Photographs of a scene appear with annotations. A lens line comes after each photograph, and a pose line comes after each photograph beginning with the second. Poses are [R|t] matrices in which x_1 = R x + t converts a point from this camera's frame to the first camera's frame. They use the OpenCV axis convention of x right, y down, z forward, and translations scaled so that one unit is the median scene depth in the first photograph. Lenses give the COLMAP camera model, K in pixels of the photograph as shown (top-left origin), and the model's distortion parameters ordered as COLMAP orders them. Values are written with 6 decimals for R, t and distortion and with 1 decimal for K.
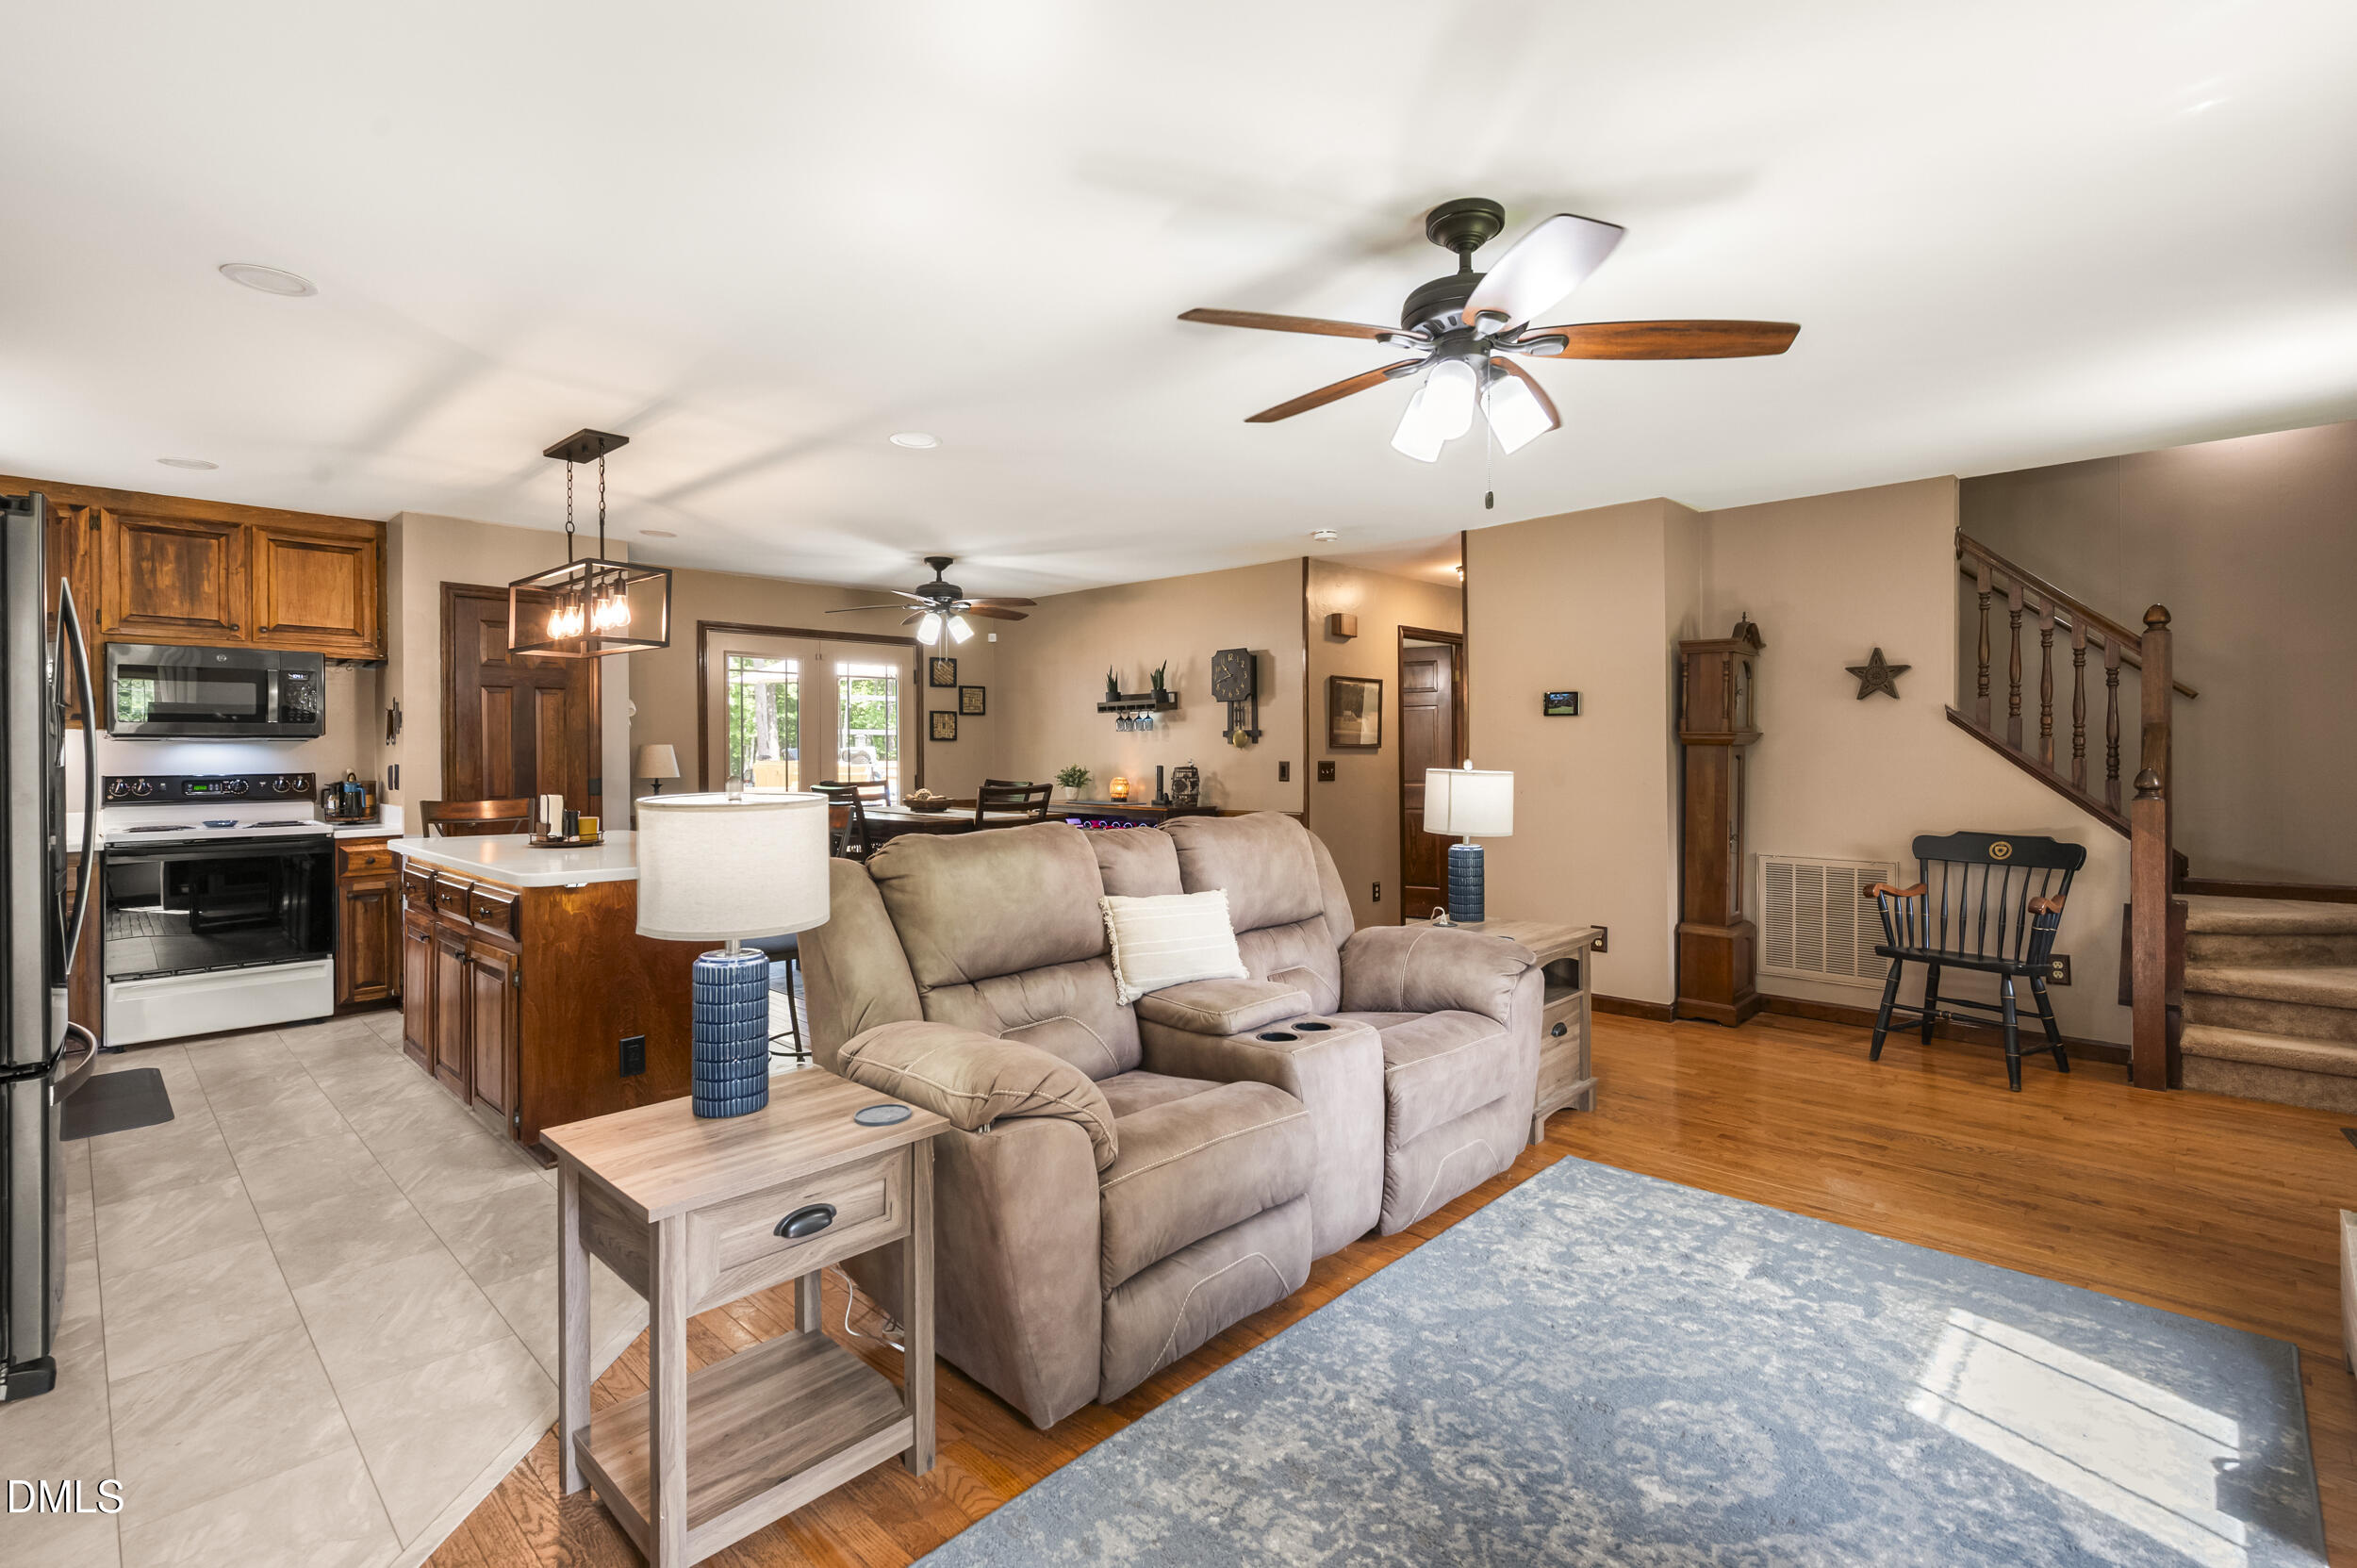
lens RADIAL K [[1102.5, 0, 1146.5], [0, 1102.5, 772.9], [0, 0, 1]] dist [0.002558, 0.001314]
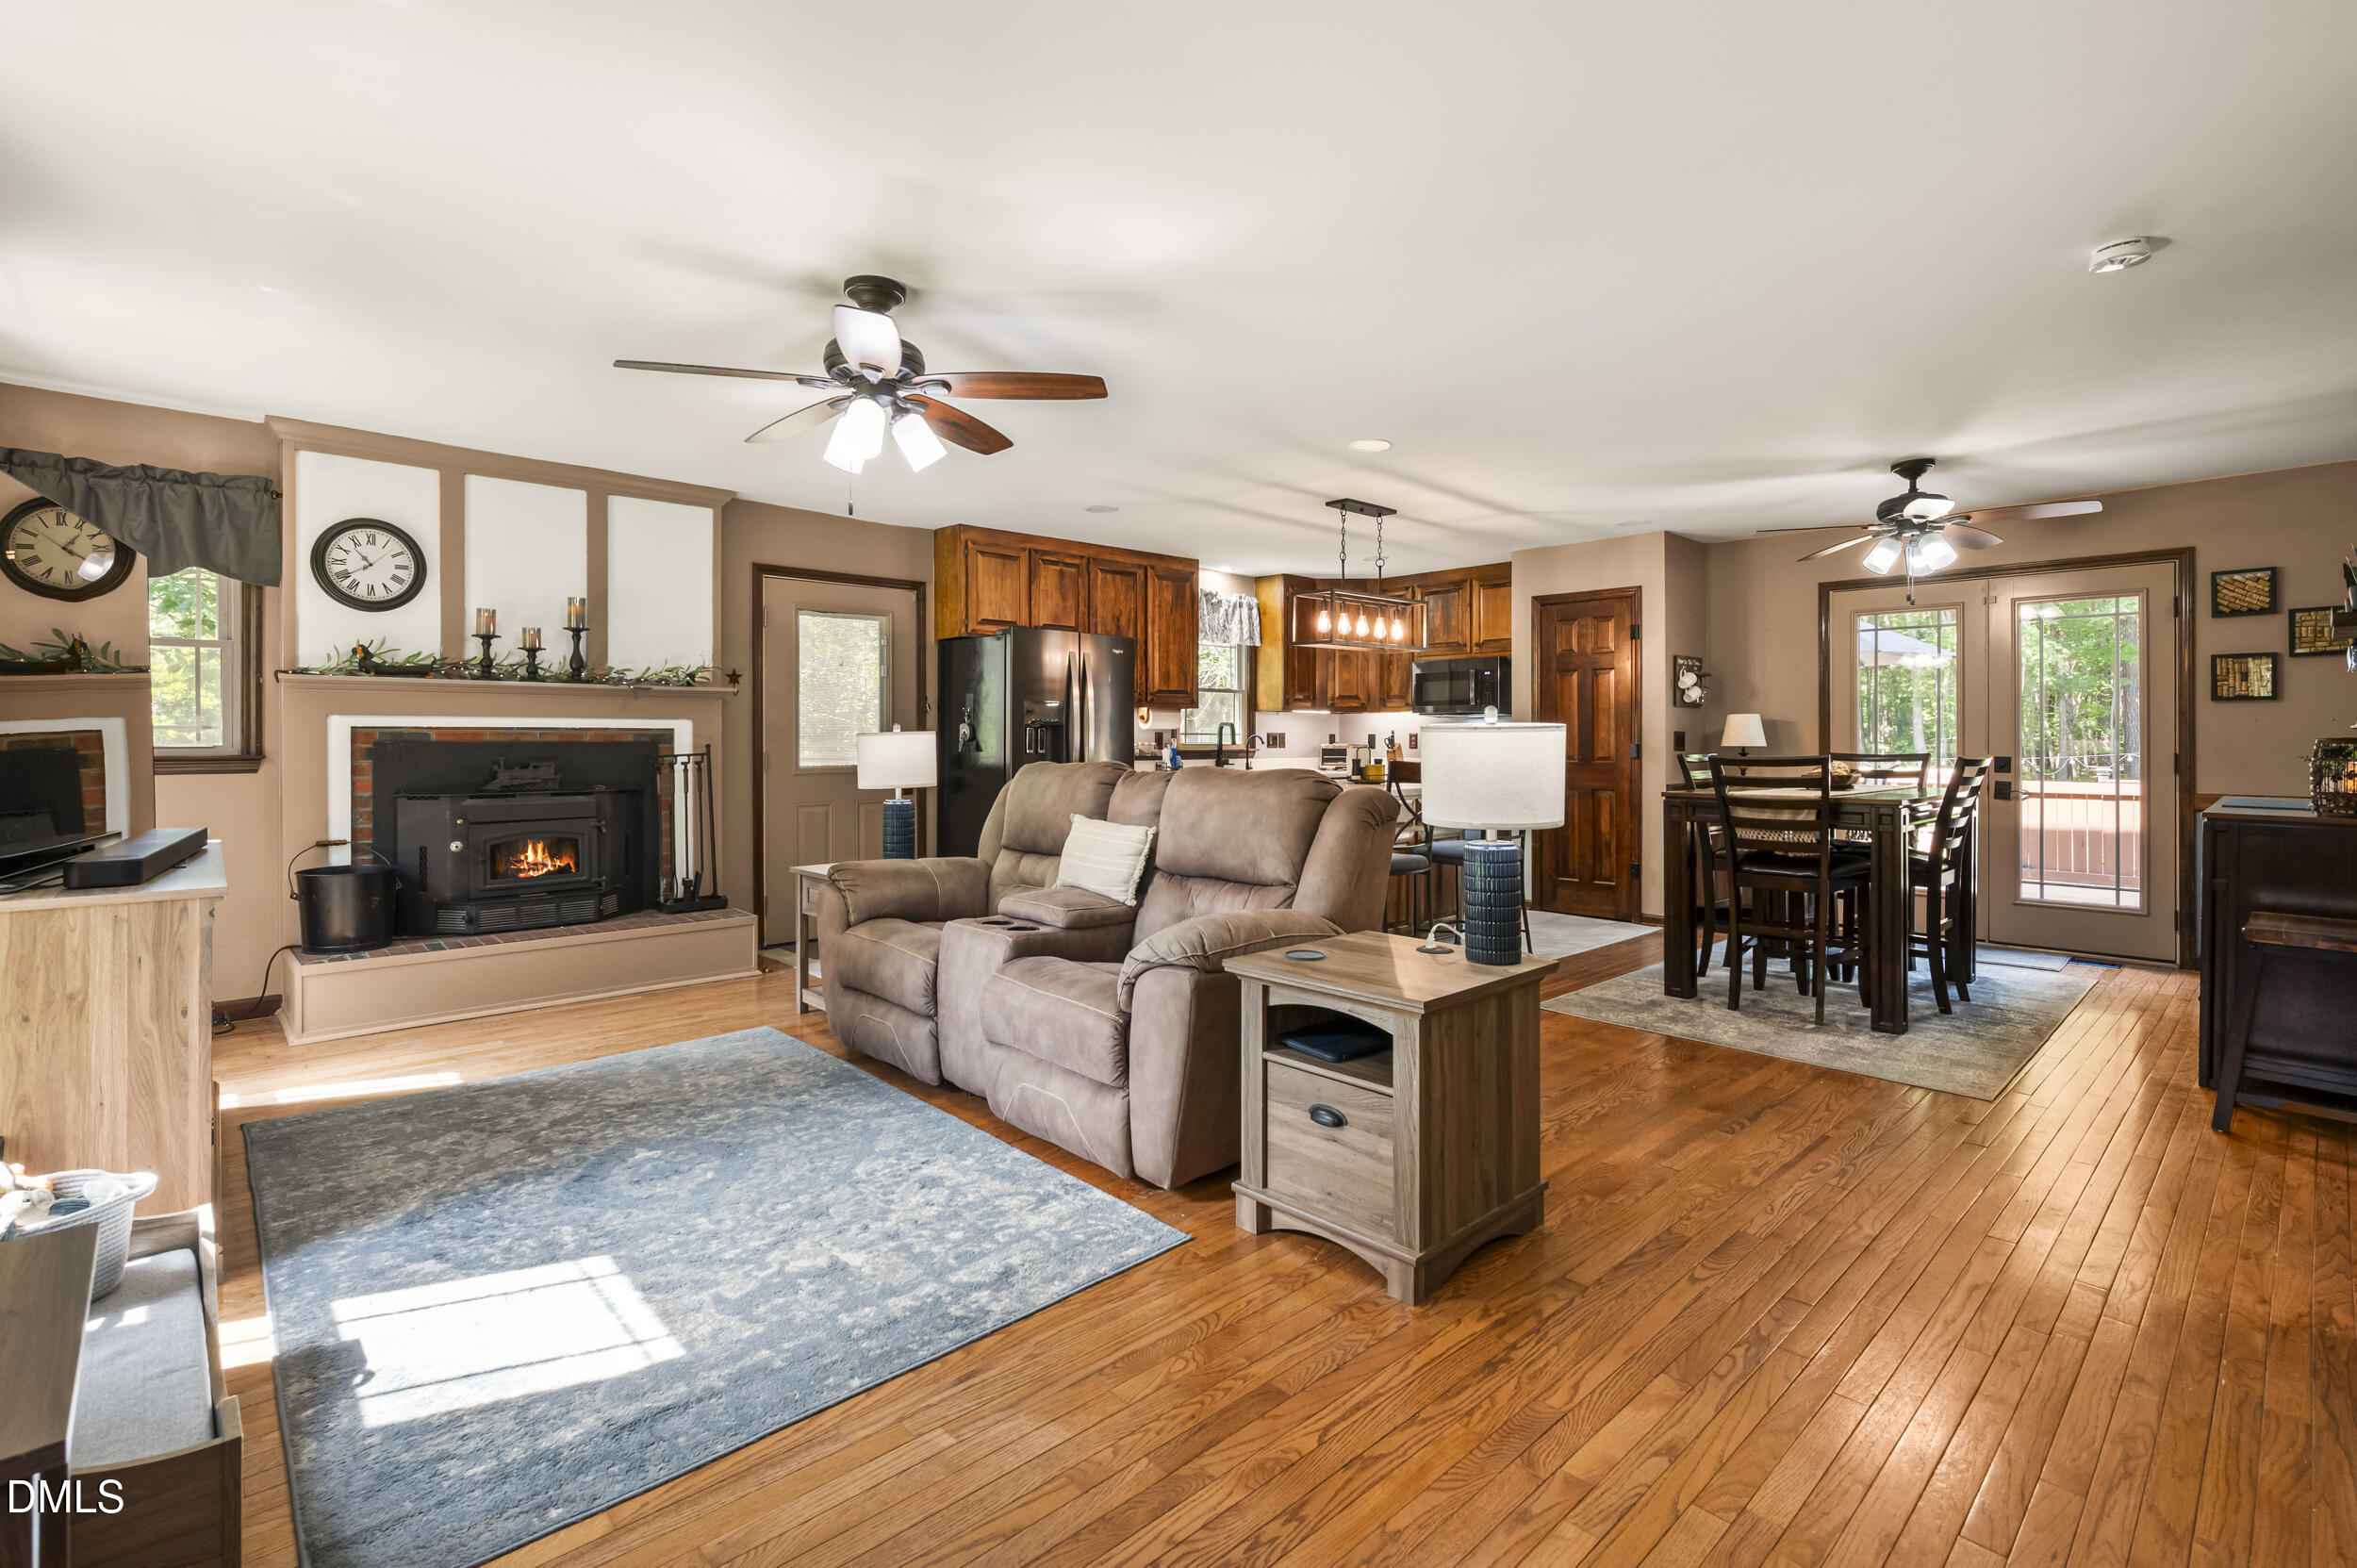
lens RADIAL K [[1049.2, 0, 1186.4], [0, 1049.2, 766.5], [0, 0, 1]] dist [-0.000451, -0.000308]
pose [[-0.042939, 0.028936, -0.998659, 1.344178], [-0.022053, 0.999310, 0.029903, 0.012614], [0.998834, 0.023307, -0.042271, 1.271365]]
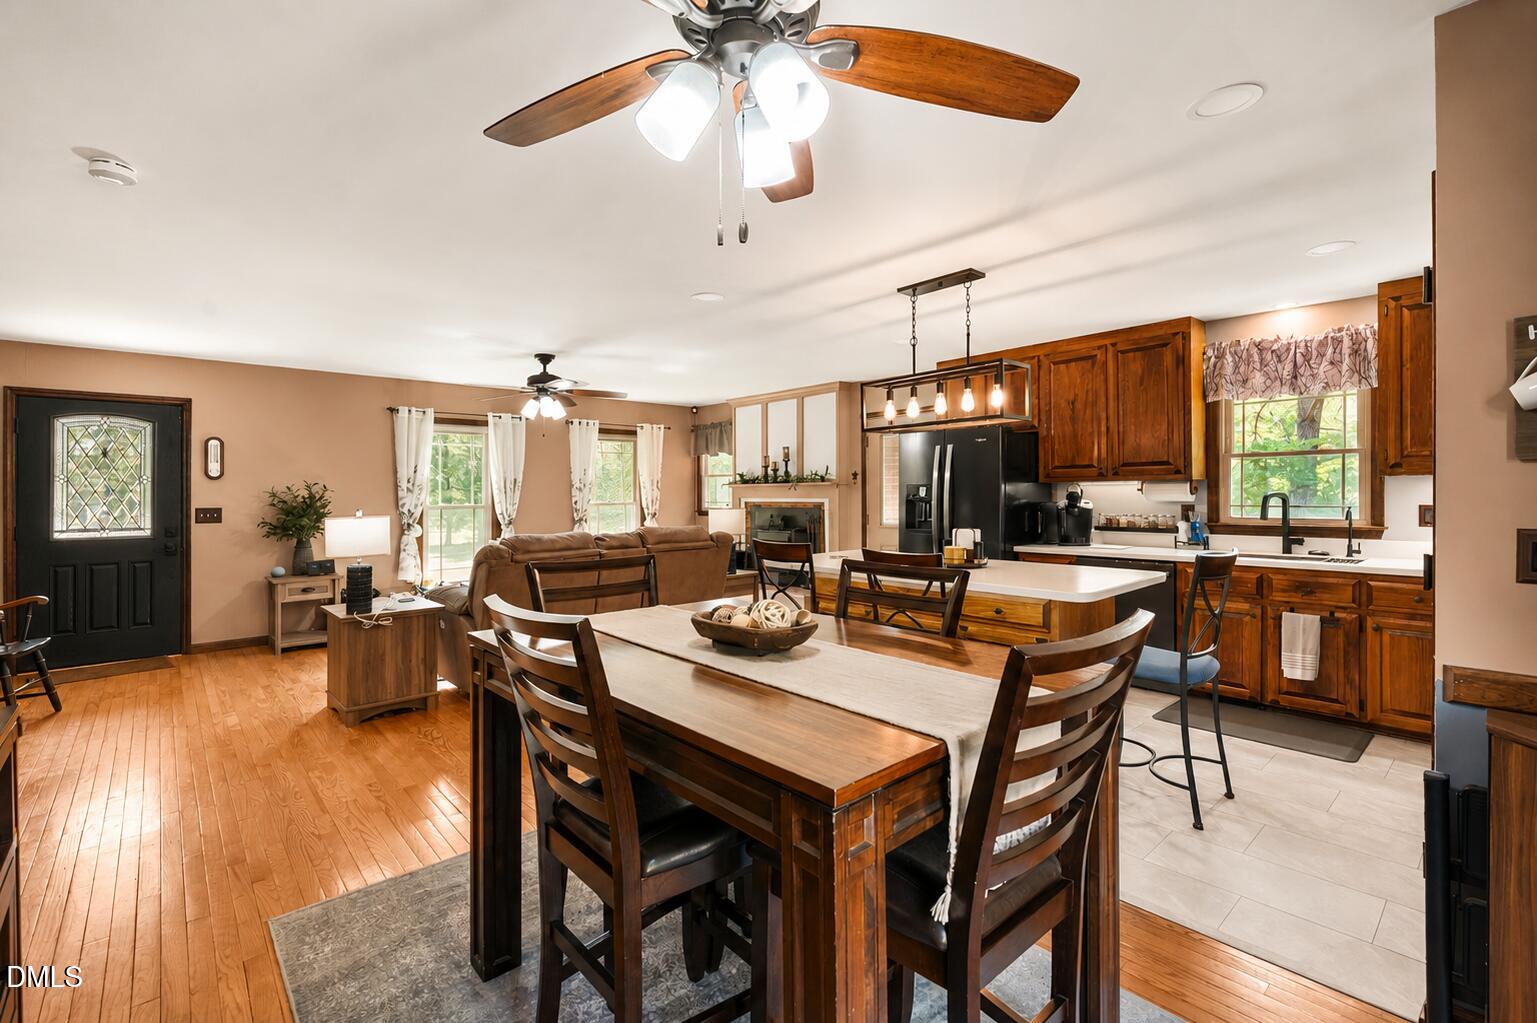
lens RADIAL K [[684.2, 0, 773.6], [0, 684.2, 500.1], [0, 0, 1]] dist [-0.000451, -0.000308]
pose [[-0.998275, 0.009387, 0.057956, -0.513167], [0.011174, 0.999469, 0.030597, -0.069545], [-0.057638, 0.031192, -0.997850, 2.876495]]
